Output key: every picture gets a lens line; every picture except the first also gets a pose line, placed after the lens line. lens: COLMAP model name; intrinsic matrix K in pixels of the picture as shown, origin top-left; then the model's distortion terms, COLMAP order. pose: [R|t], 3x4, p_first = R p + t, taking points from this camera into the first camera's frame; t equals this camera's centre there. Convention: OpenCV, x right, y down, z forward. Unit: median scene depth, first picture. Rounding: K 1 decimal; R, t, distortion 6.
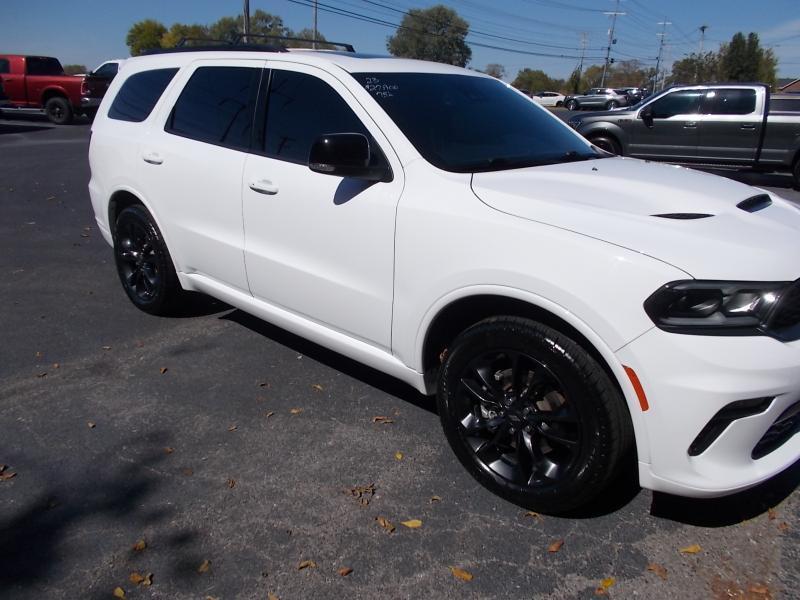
lens RADIAL K [[620.3, 0, 400.0], [0, 620.3, 300.0], [0, 0, 1]] dist [-0.001486, -0.004331]
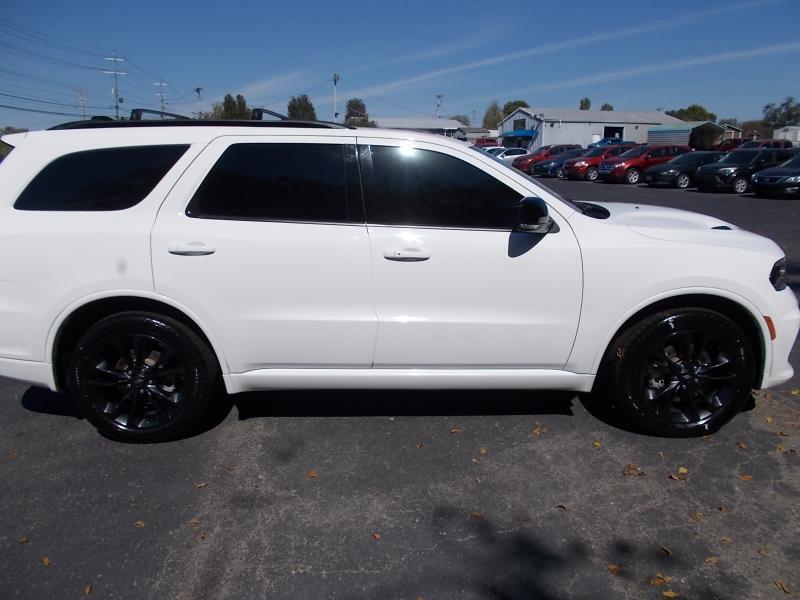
lens RADIAL K [[621.6, 0, 400.0], [0, 621.6, 300.0], [0, 0, 1]] dist [-0.006824, -0.001664]
pose [[0.731715, -0.189011, 0.654881, -1.060174], [0.242813, 0.970034, 0.008669, -0.138736], [-0.636895, 0.152670, 0.755683, 0.260846]]
